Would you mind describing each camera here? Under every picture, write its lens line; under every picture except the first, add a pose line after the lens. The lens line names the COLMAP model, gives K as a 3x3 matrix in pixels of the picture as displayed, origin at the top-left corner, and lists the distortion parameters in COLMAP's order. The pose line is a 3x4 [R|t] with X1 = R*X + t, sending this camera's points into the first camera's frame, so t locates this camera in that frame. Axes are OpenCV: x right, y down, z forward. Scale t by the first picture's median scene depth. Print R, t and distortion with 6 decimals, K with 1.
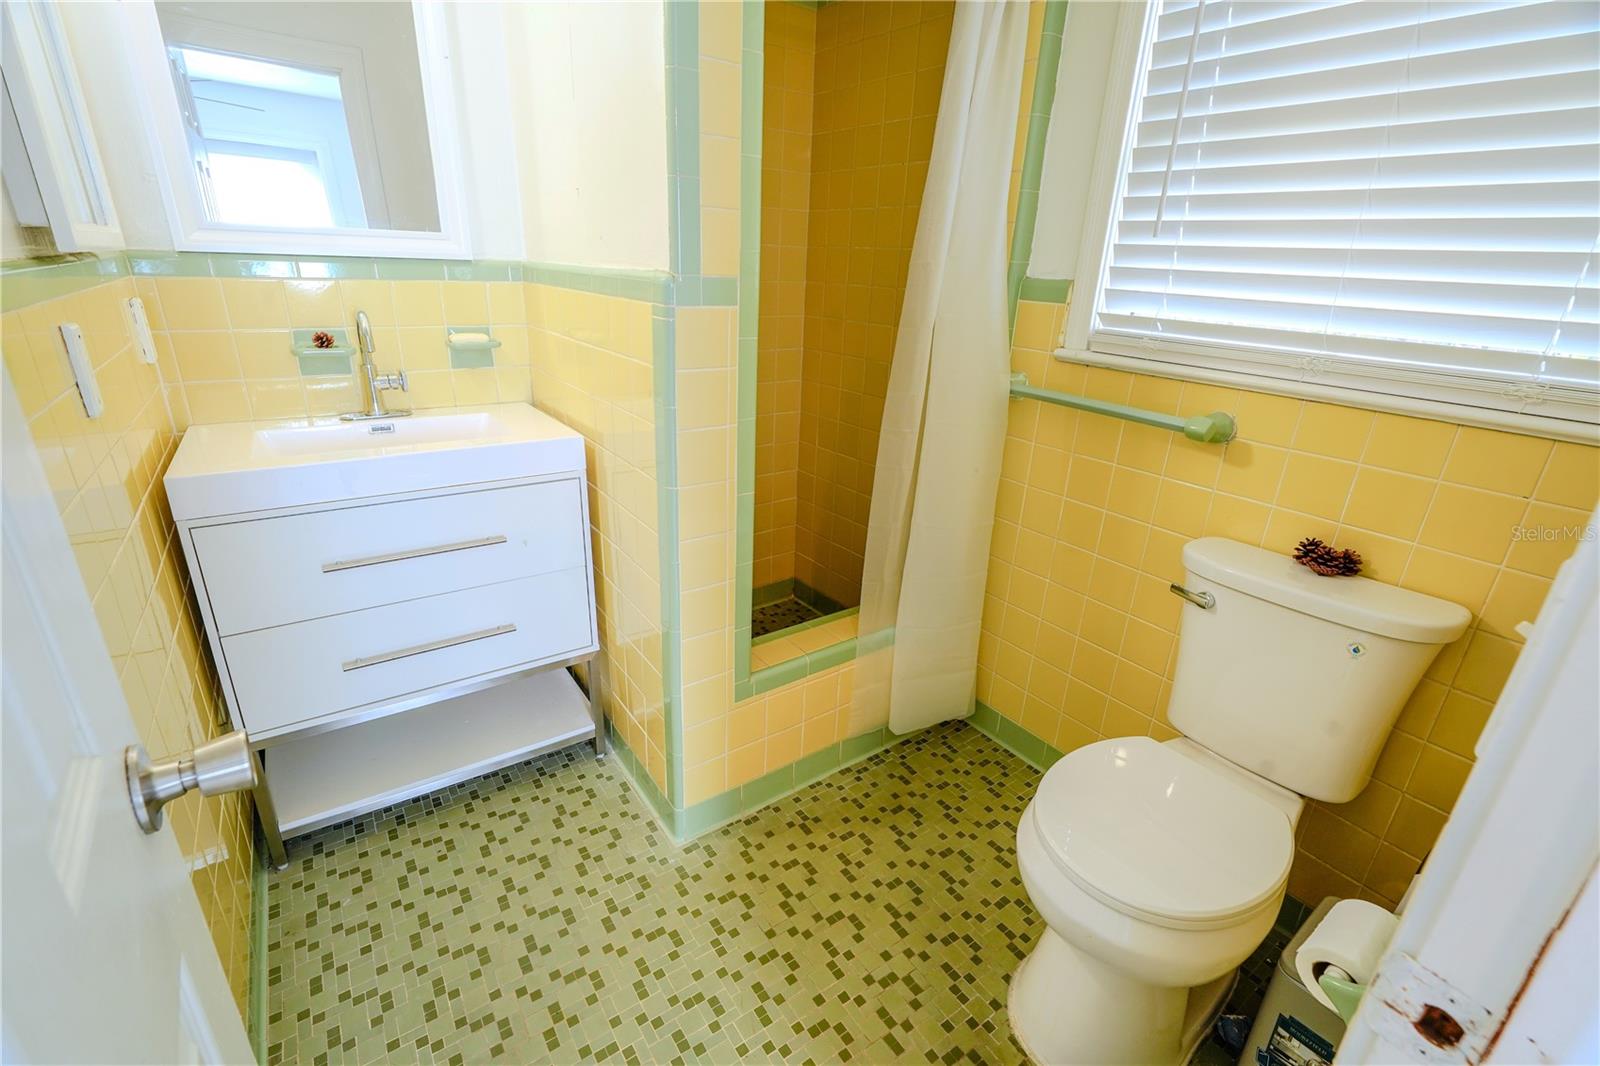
lens RADIAL K [[718.7, 0, 794.3], [0, 718.7, 534.0], [0, 0, 1]] dist [0.000478, 0.000453]
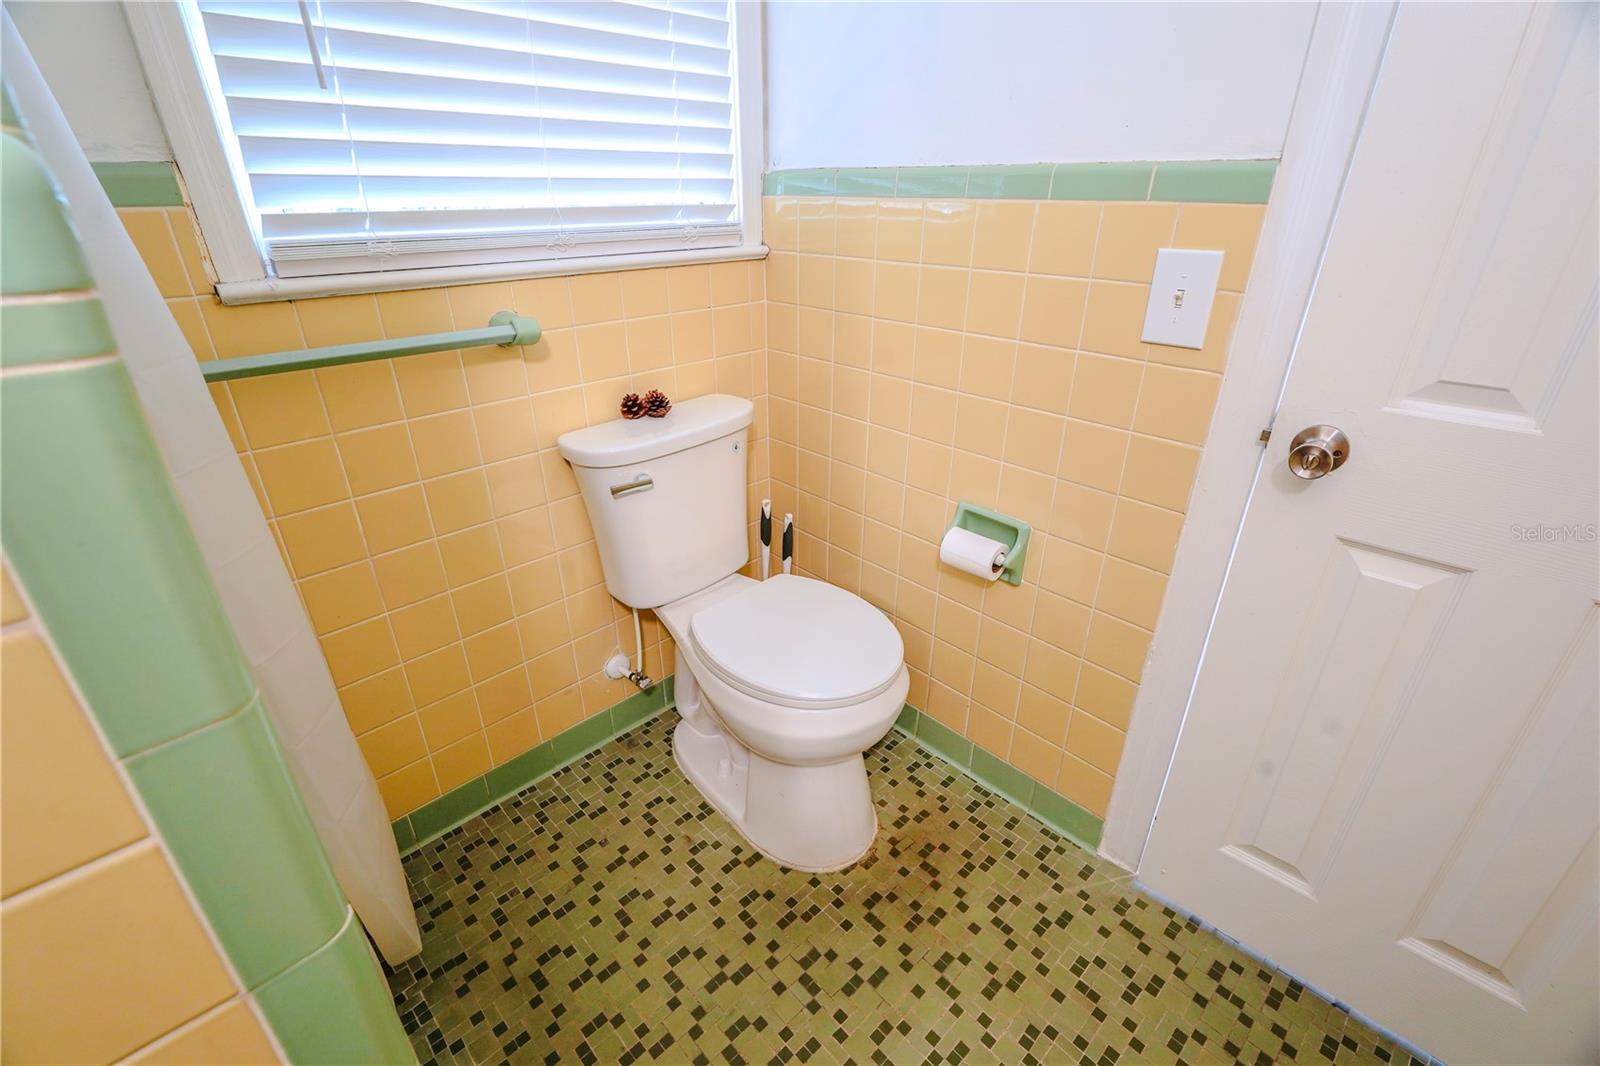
lens RADIAL K [[718.7, 0, 794.3], [0, 718.7, 534.0], [0, 0, 1]] dist [0.000478, 0.000453]
pose [[-0.151626, -0.465304, 0.872067, -0.356984], [0.355564, 0.797532, 0.487357, -0.246908], [-0.922271, 0.383972, 0.044519, 0.711270]]
